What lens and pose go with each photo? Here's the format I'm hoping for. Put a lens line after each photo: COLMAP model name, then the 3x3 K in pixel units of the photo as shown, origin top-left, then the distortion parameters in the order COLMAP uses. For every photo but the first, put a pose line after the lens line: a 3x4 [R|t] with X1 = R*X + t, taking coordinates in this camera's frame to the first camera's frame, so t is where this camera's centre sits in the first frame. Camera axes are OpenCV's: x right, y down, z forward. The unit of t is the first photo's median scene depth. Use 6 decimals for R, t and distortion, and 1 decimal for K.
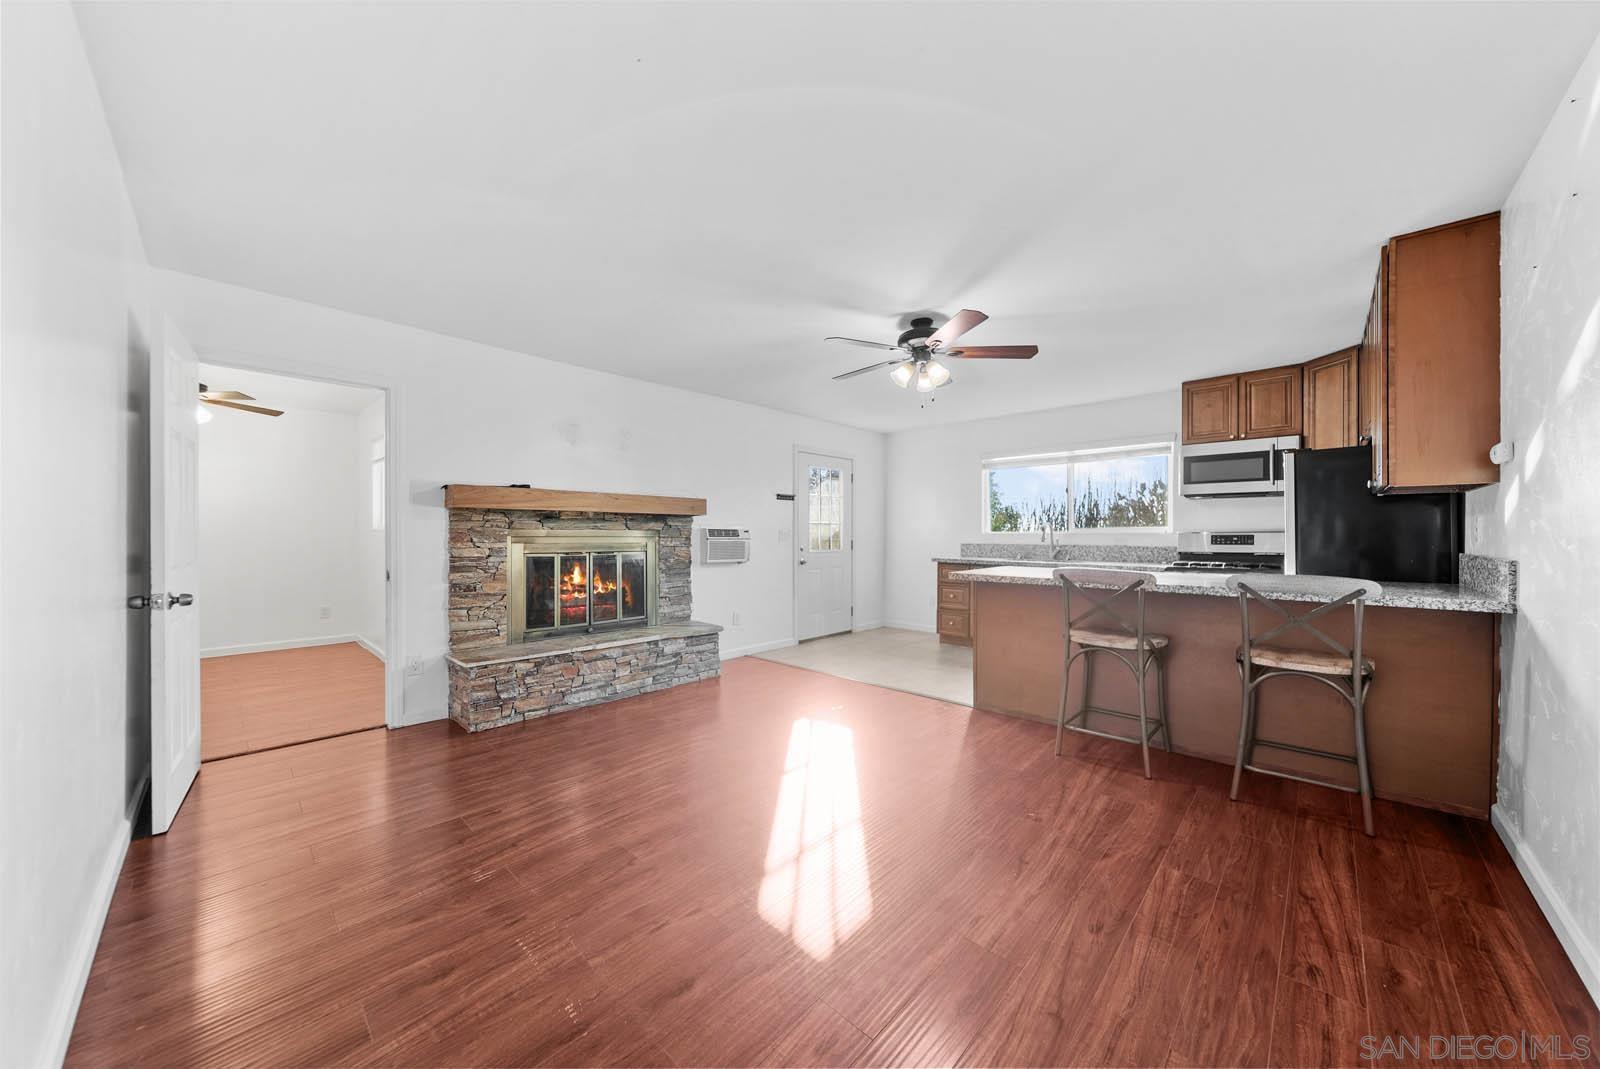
lens RADIAL K [[558.6, 0, 811.4], [0, 558.6, 543.3], [0, 0, 1]] dist [-0.013491, 0.000338]
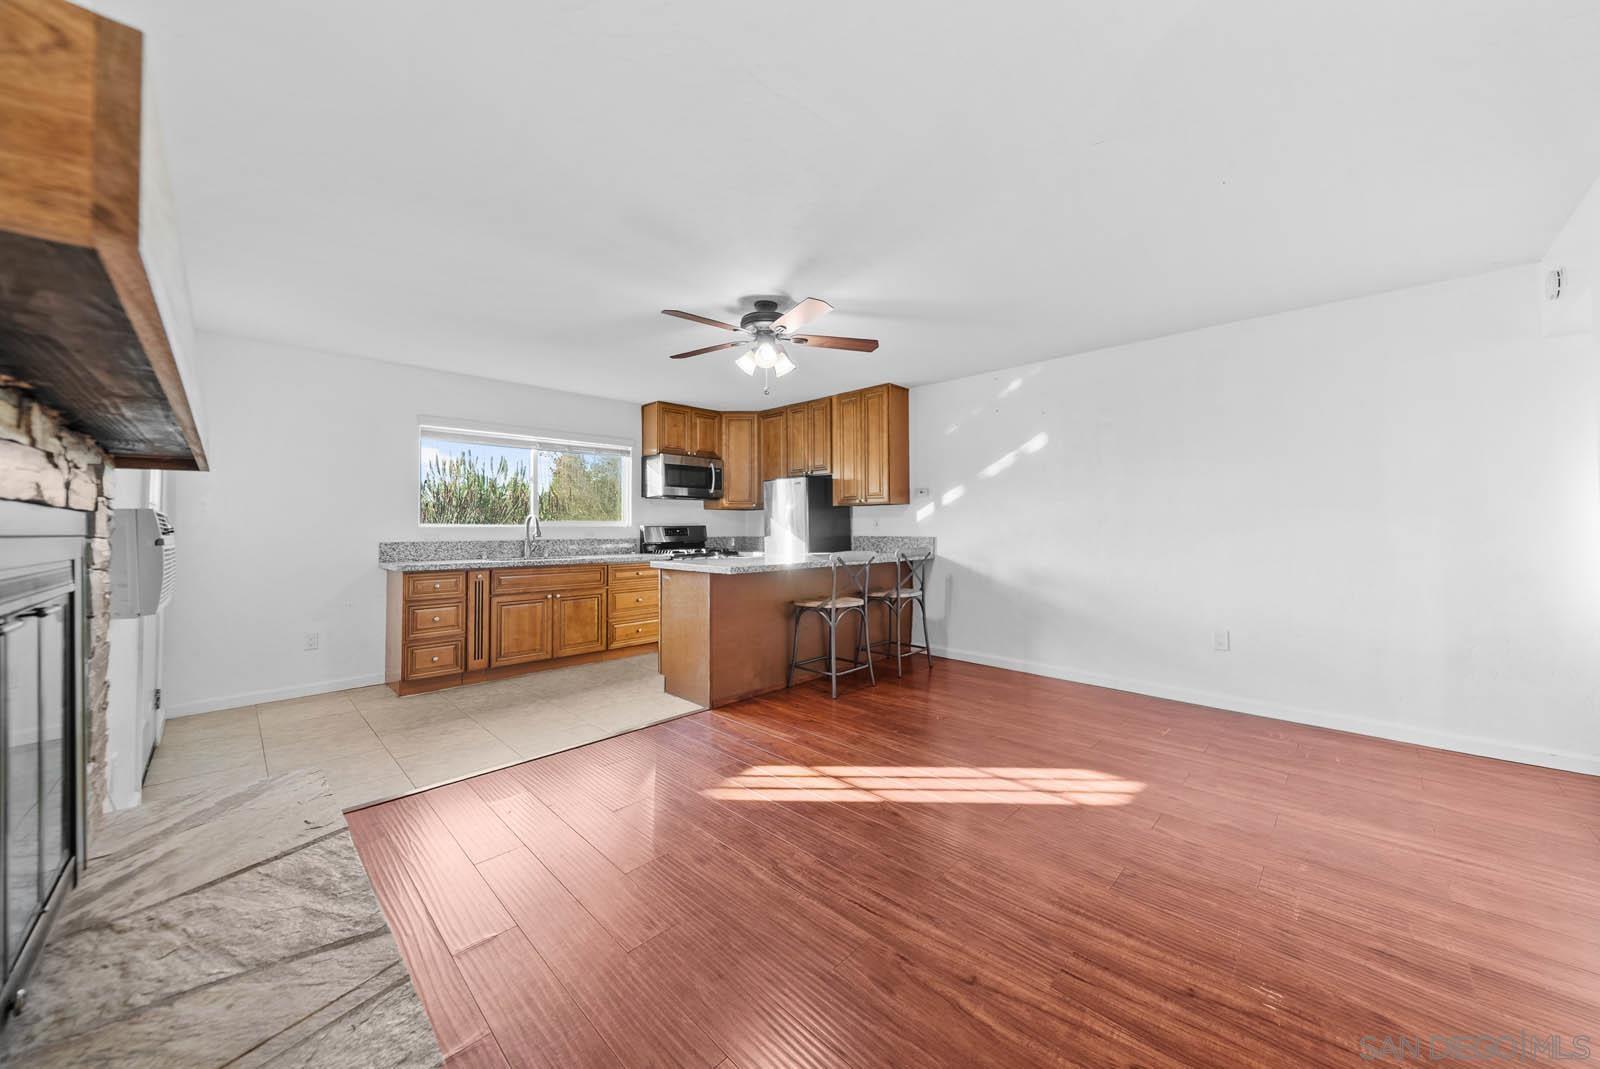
lens RADIAL K [[558.6, 0, 833.8], [0, 558.6, 522.6], [0, 0, 1]] dist [-0.013491, 0.000338]
pose [[0.006244, 0.013595, 0.999888, -0.857283], [0.022156, 0.999660, -0.013730, -0.006314], [-0.999735, 0.022239, 0.005941, 1.008032]]
